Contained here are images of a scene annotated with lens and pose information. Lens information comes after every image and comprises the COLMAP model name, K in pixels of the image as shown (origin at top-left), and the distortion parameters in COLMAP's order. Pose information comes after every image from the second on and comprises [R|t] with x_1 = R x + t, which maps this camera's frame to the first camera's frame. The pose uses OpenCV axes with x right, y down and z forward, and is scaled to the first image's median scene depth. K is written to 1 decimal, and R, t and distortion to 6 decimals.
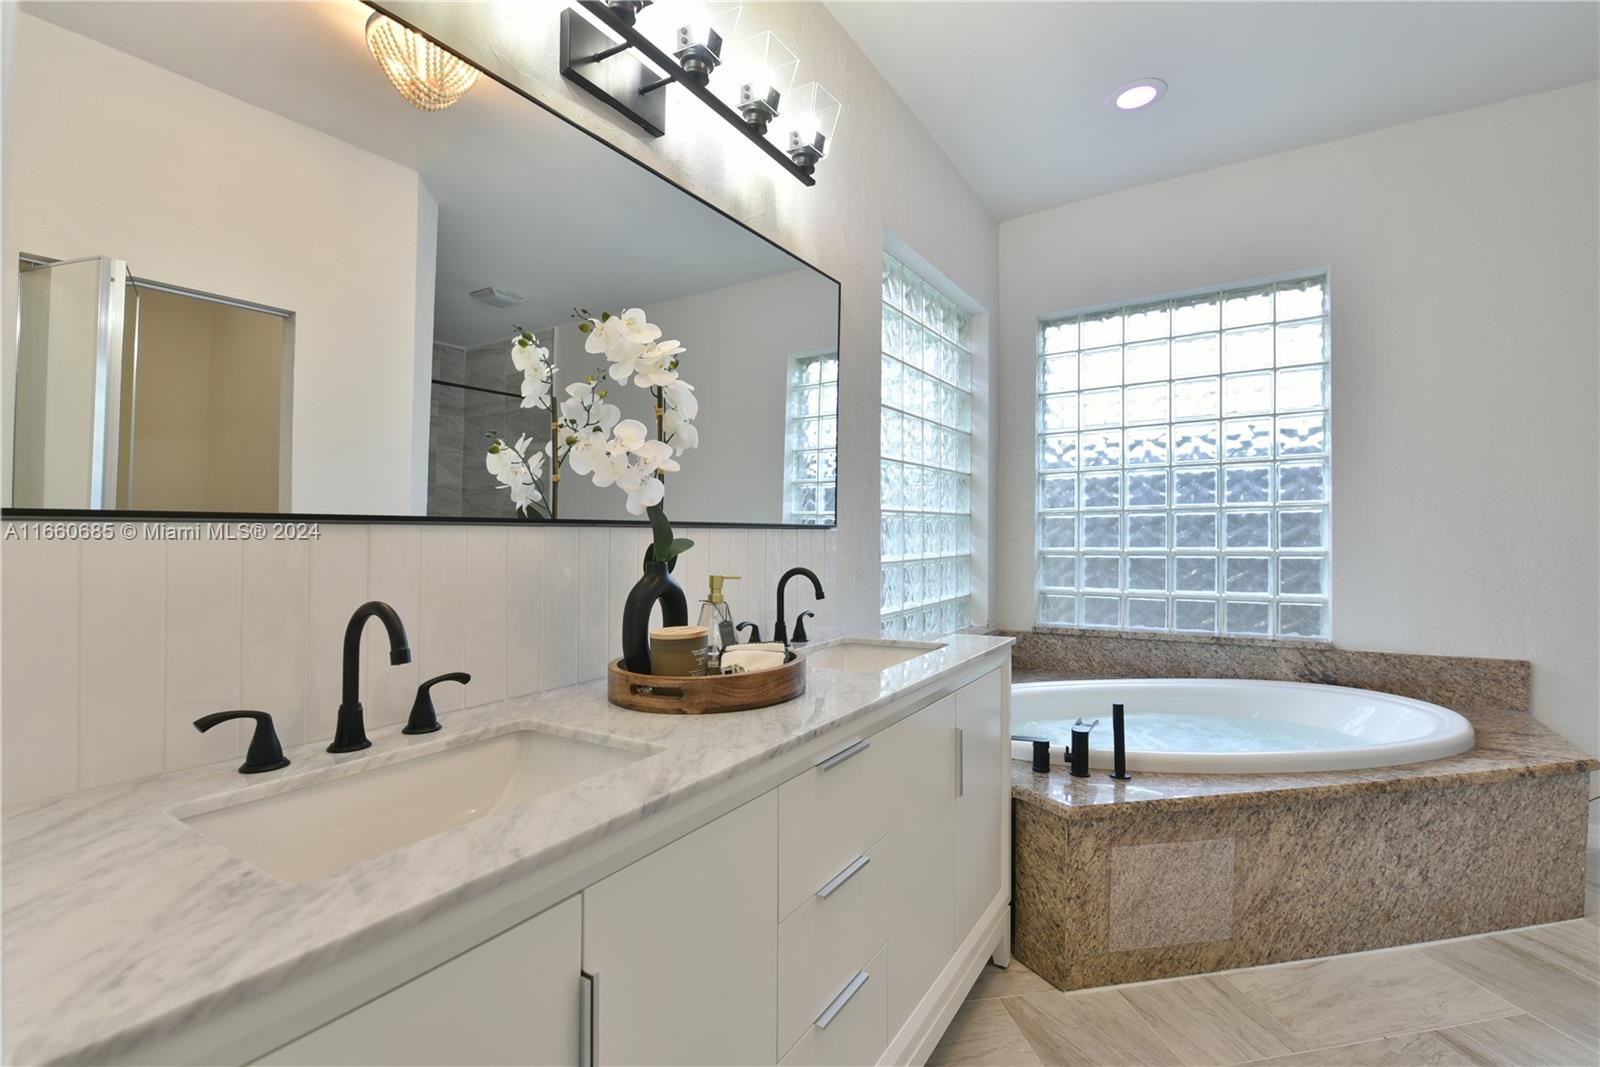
lens RADIAL K [[692.5, 0, 800.3], [0, 692.5, 524.9], [0, 0, 1]] dist [-0.001930, -0.008583]
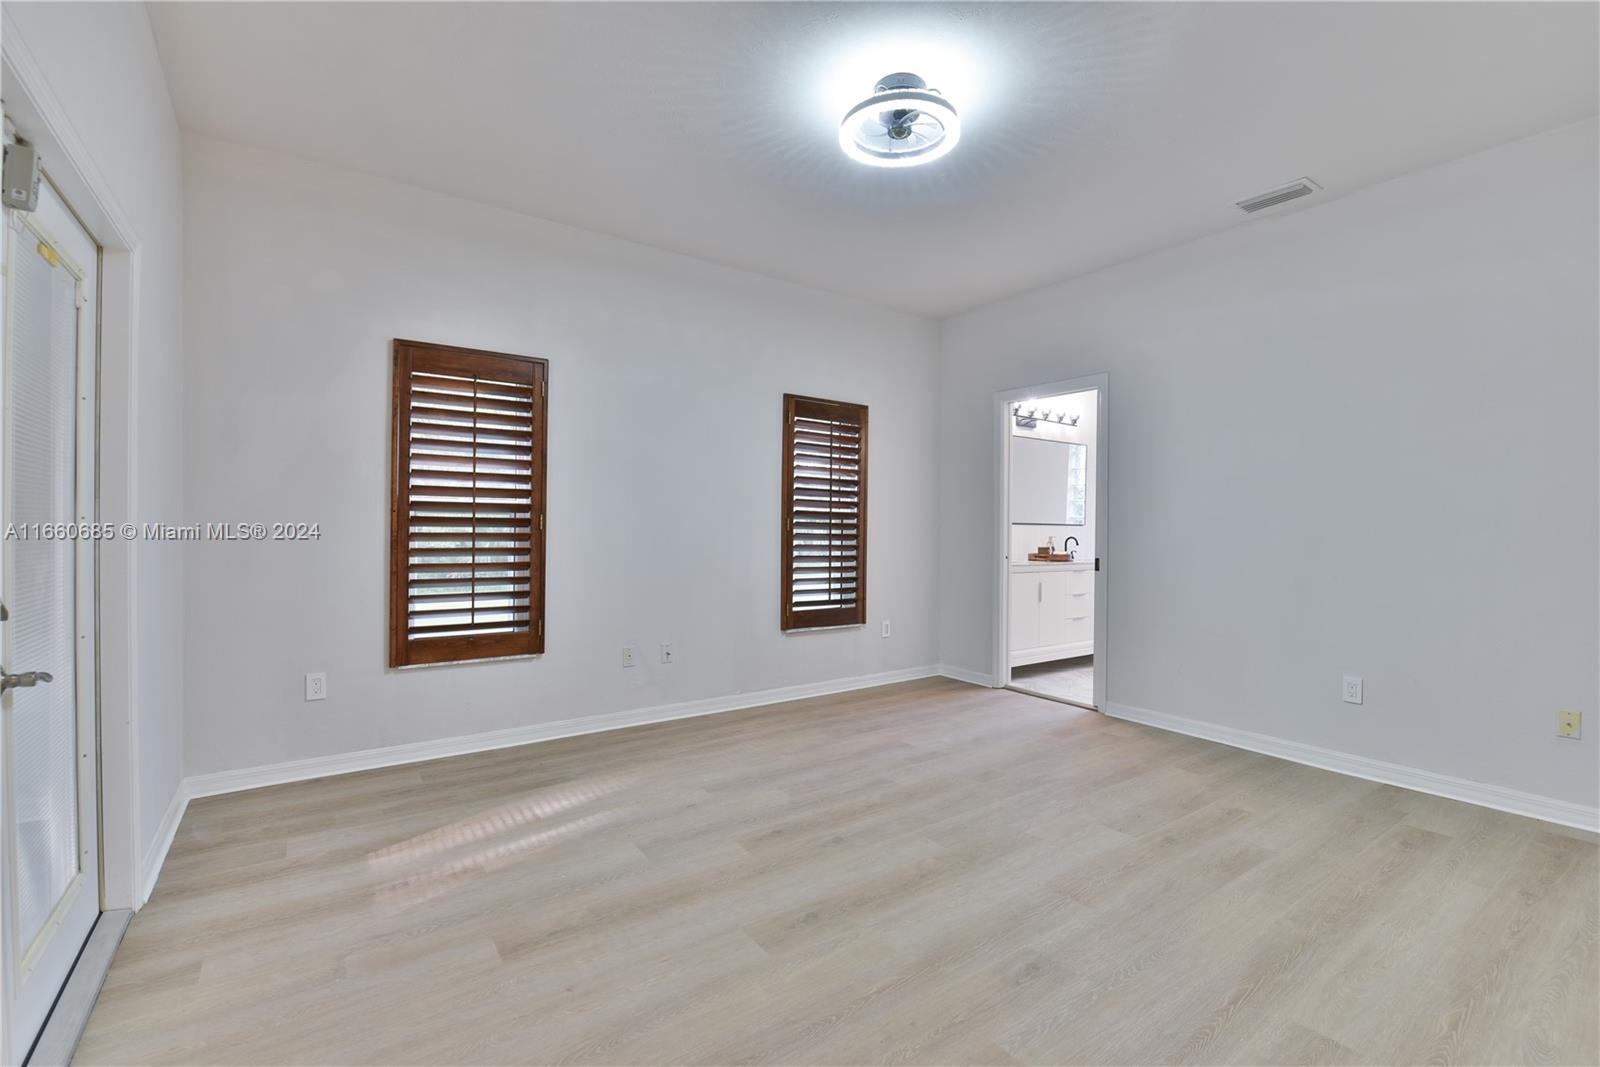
lens RADIAL K [[703.2, 0, 789.4], [0, 703.2, 539.5], [0, 0, 1]] dist [-0.001414, -0.009004]
pose [[0.921303, 0.008997, -0.388742, 0.058434], [0.003679, 0.999486, 0.031849, -0.037920], [0.388828, -0.030773, 0.920796, -2.497698]]
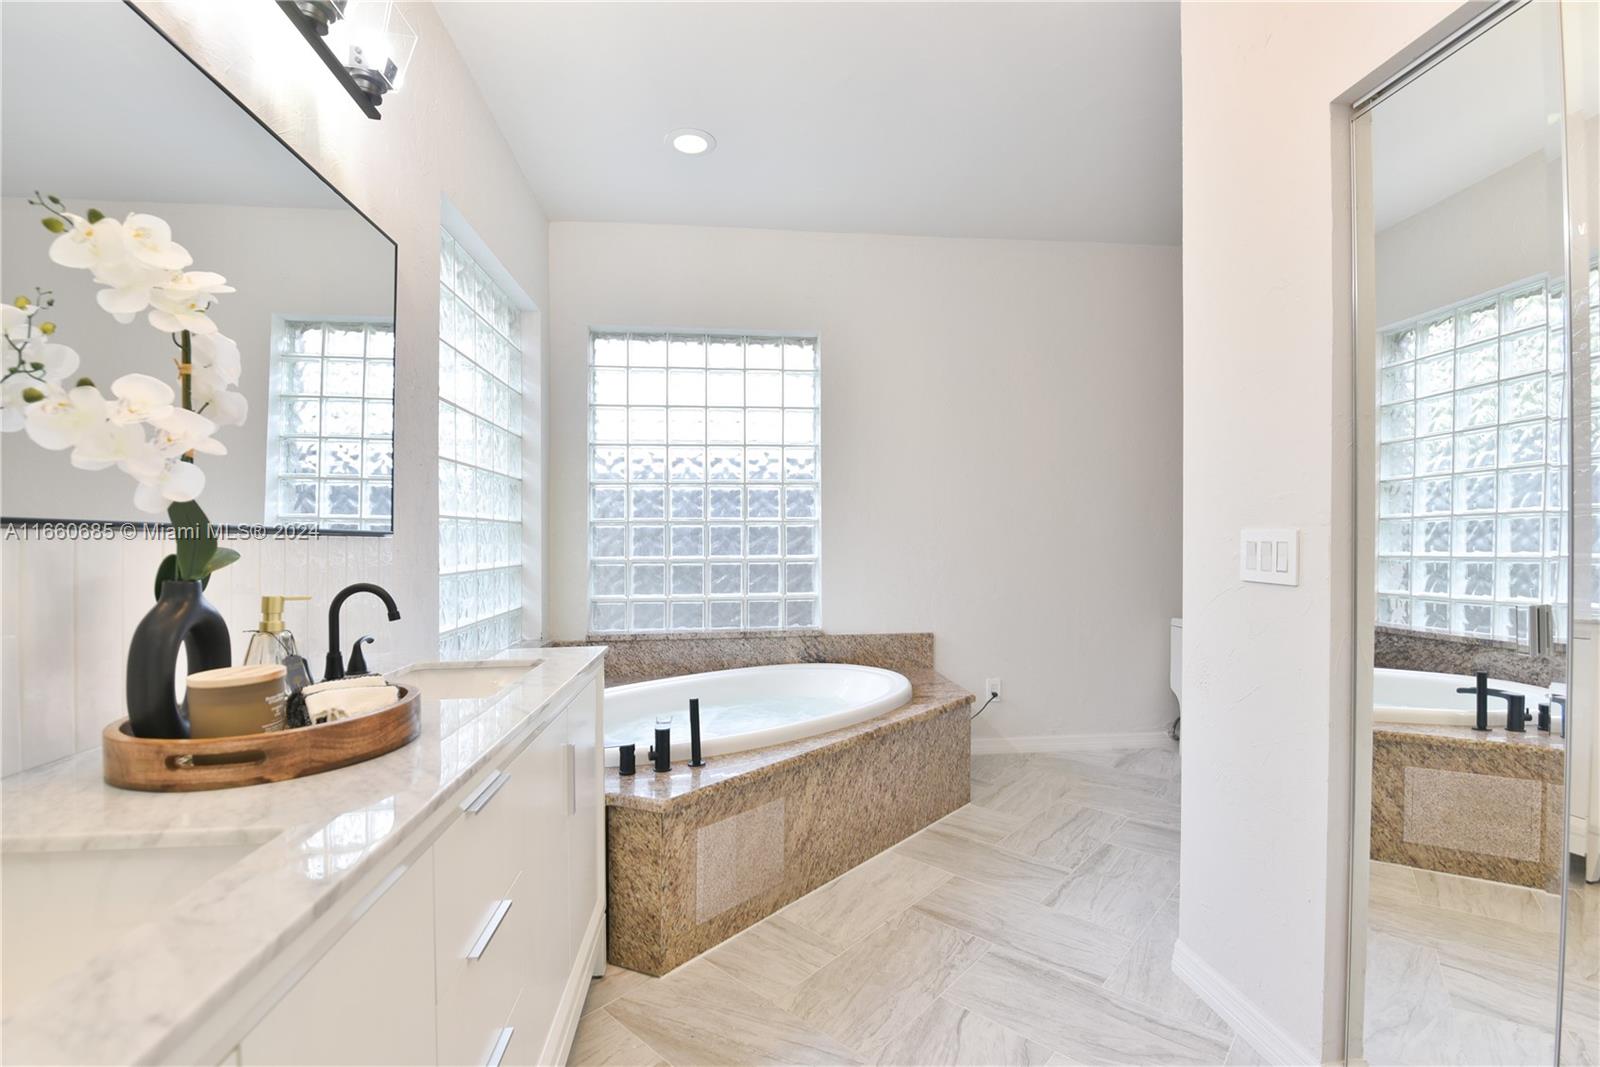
lens RADIAL K [[703.2, 0, 789.4], [0, 703.2, 539.5], [0, 0, 1]] dist [-0.001414, -0.009004]
pose [[0.782600, 0.007159, 0.622484, -0.109313], [-0.011994, 0.999922, 0.003579, 0.000952], [-0.622410, -0.010267, 0.782624, 0.035003]]
